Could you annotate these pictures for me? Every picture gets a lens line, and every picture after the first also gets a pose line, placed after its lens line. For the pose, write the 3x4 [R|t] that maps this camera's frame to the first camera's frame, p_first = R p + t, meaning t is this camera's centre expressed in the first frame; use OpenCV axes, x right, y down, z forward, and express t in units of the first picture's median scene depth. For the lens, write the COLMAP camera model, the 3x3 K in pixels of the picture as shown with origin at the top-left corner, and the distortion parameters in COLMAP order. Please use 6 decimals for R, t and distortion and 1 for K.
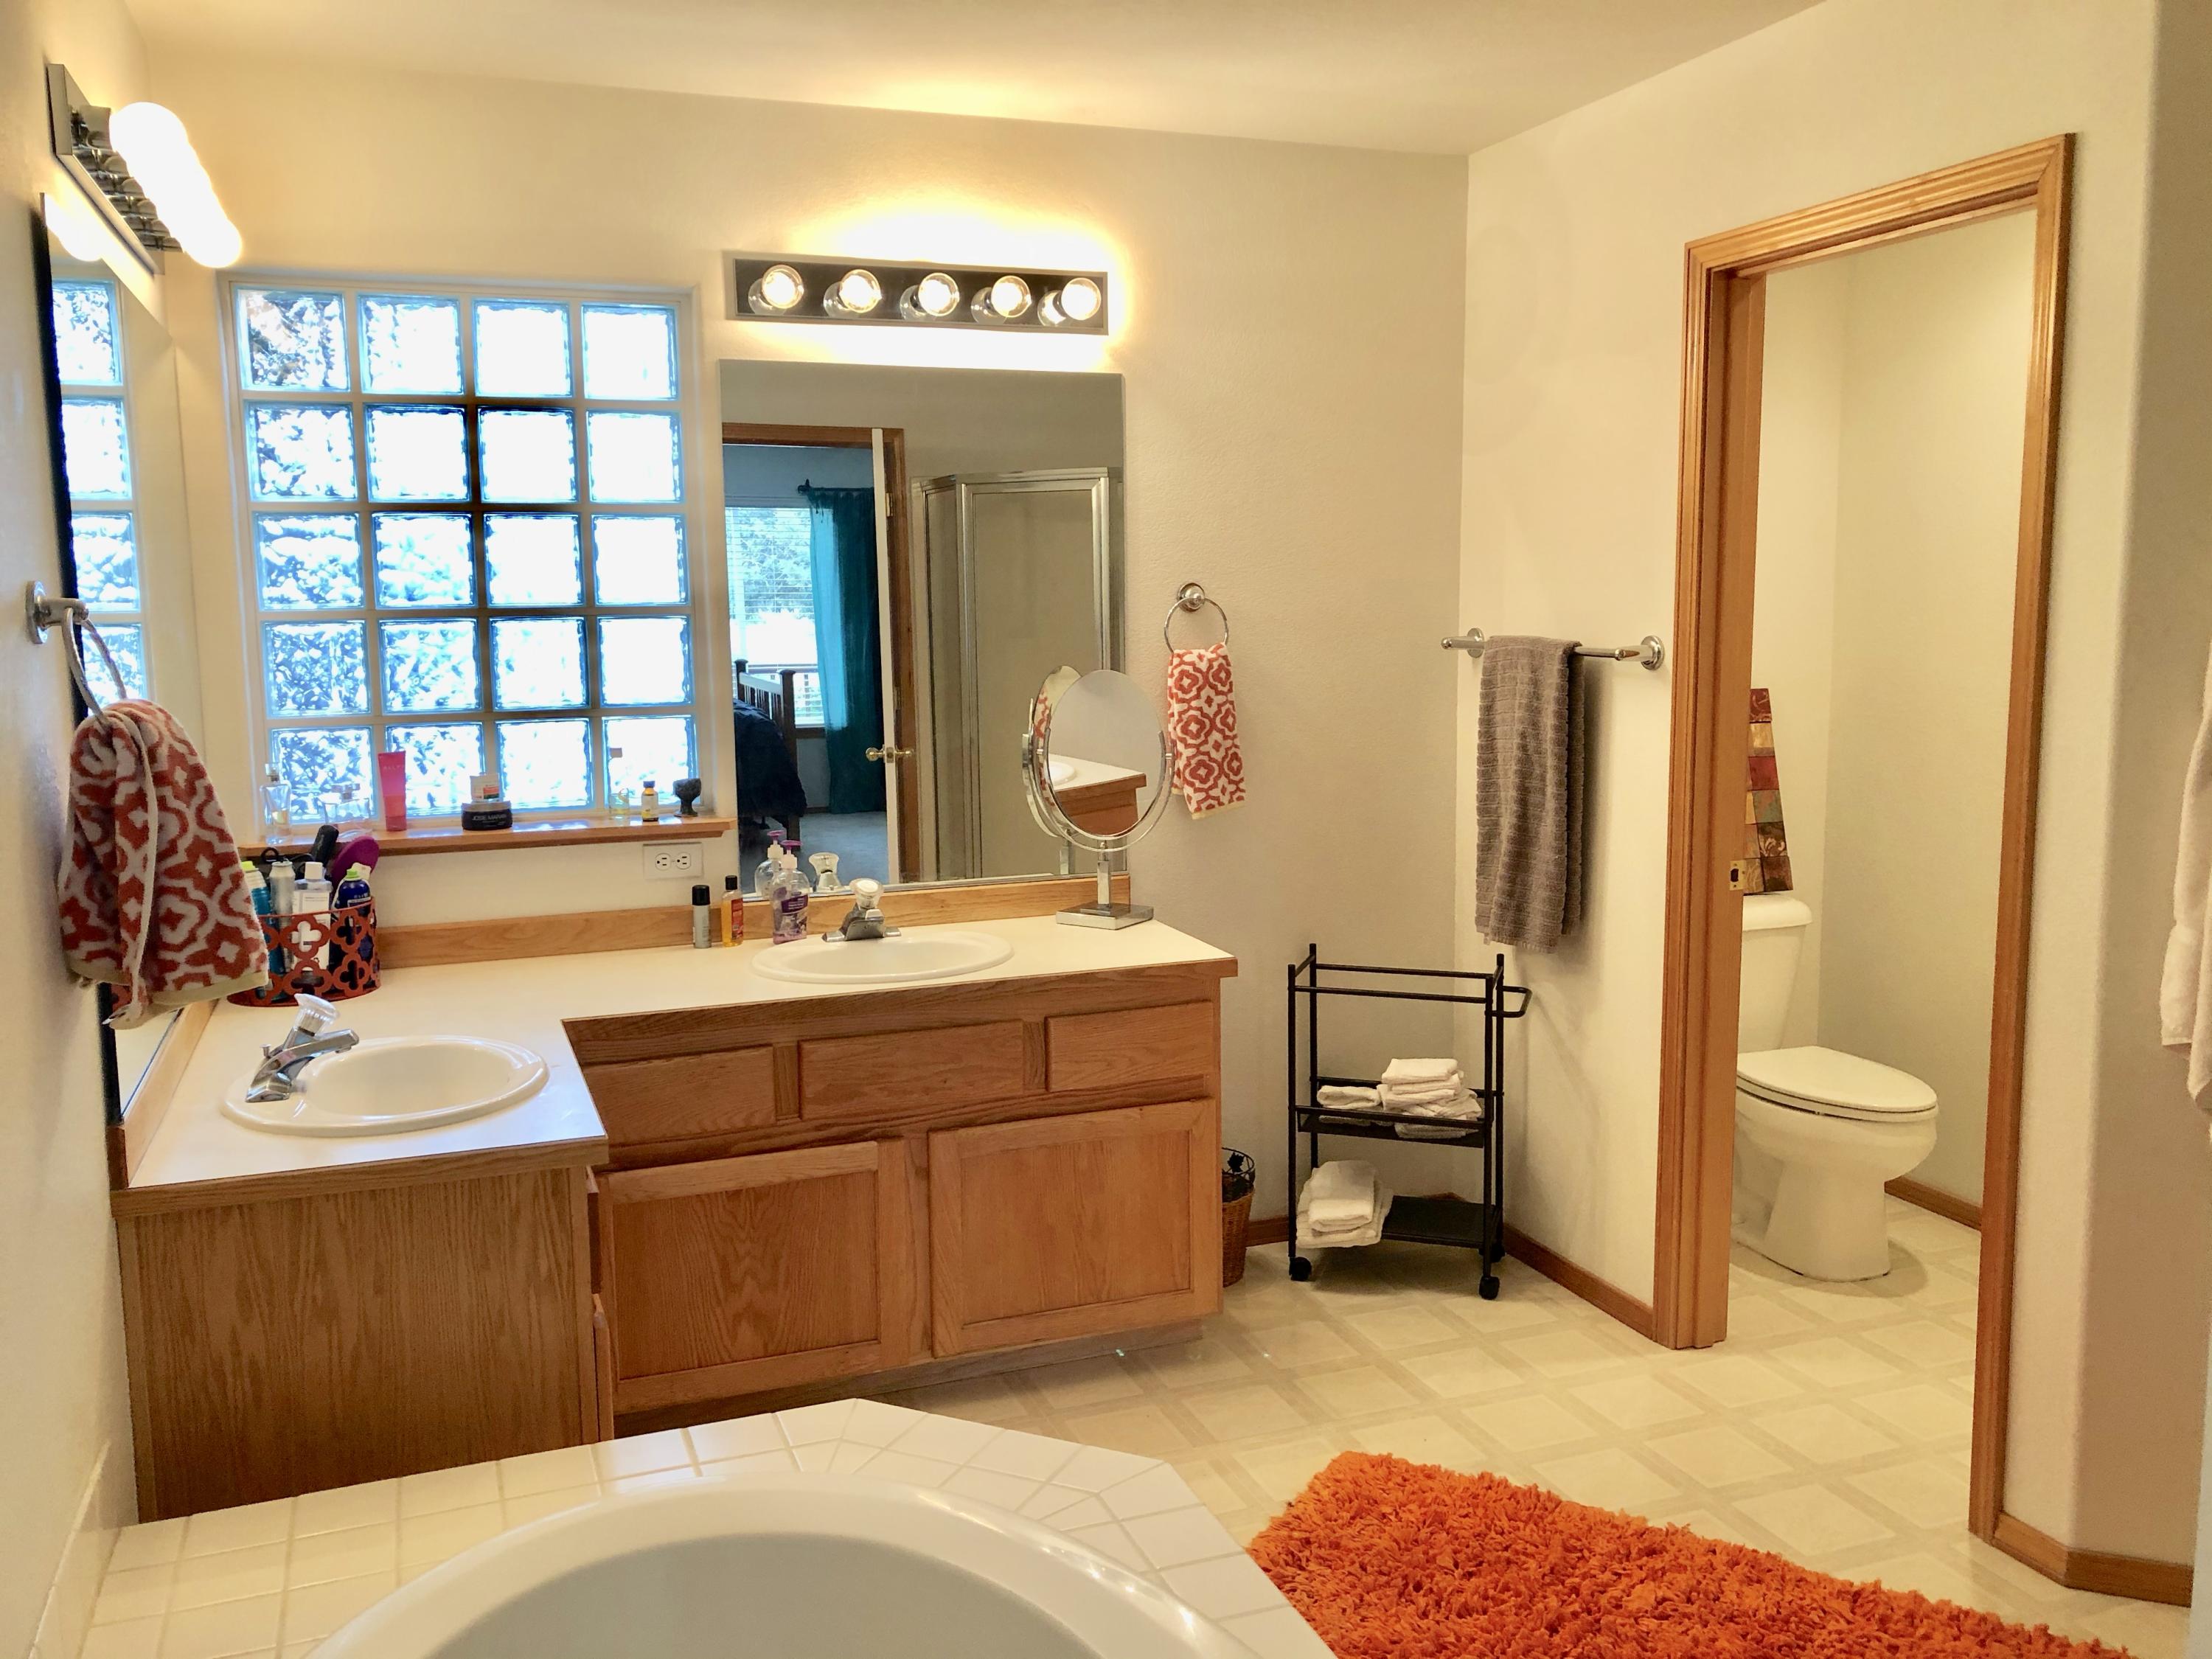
lens RADIAL K [[1805.9, 0, 1106.0], [0, 1805.9, 831.3], [0, 0, 1]] dist [0.005568, 0.006550]
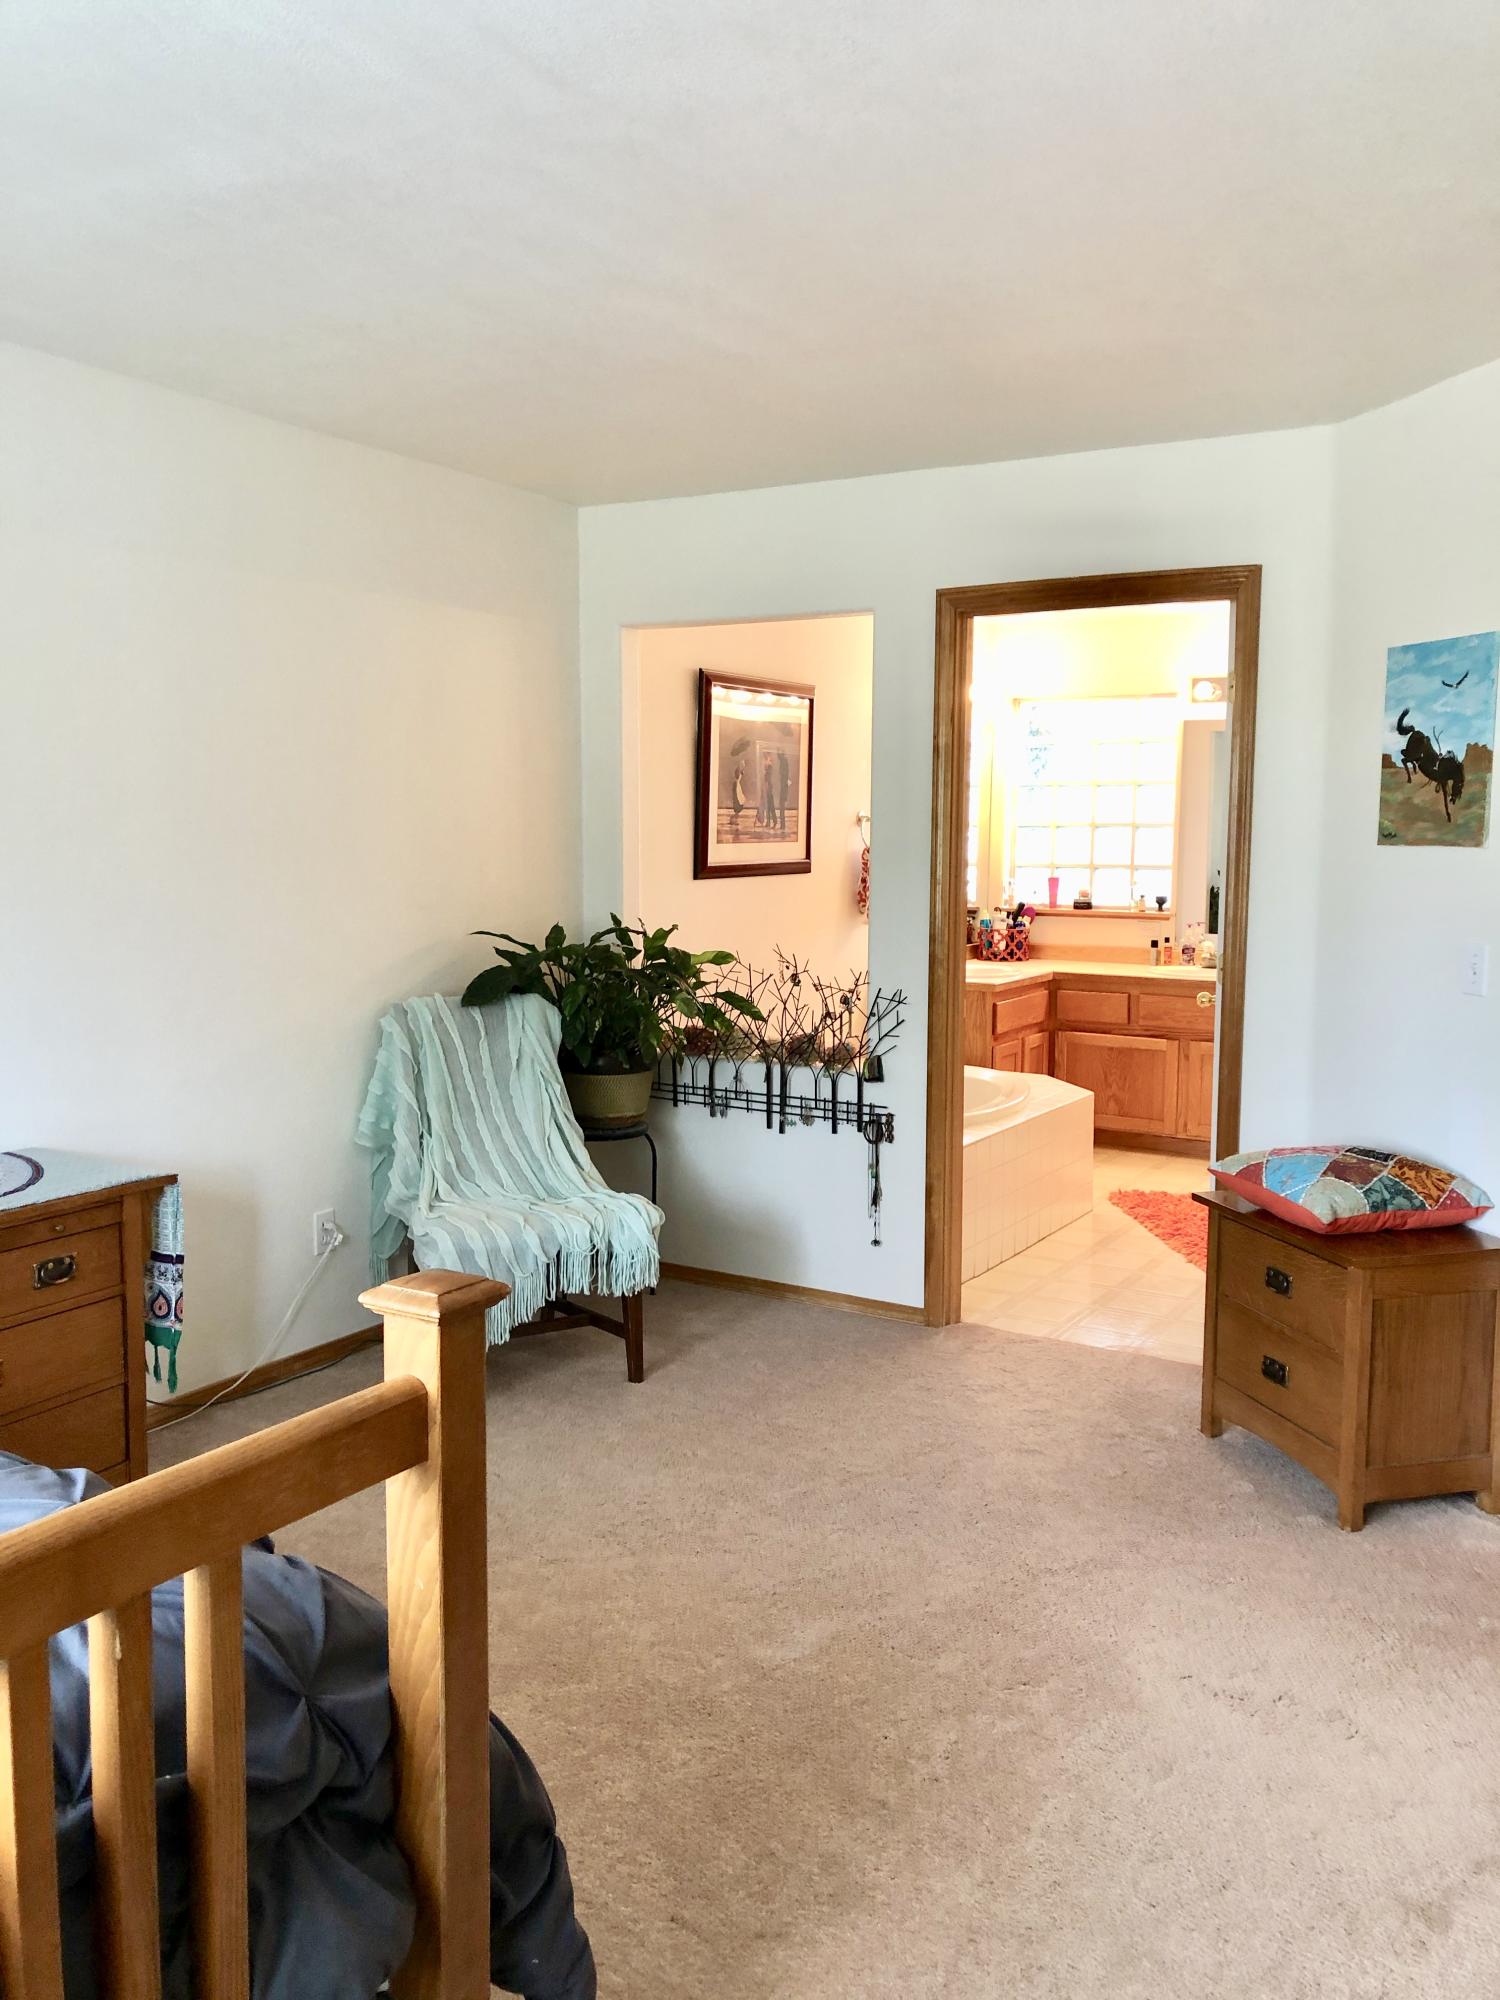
lens RADIAL K [[1632.8, 0, 749.2], [0, 1632.8, 1000.3], [0, 0, 1]] dist [0.005568, 0.006550]
pose [[0.608663, 0.100602, -0.787025, 1.271216], [-0.111751, 0.992911, 0.040495, 0.089489], [0.785520, 0.063303, 0.615590, -0.833398]]
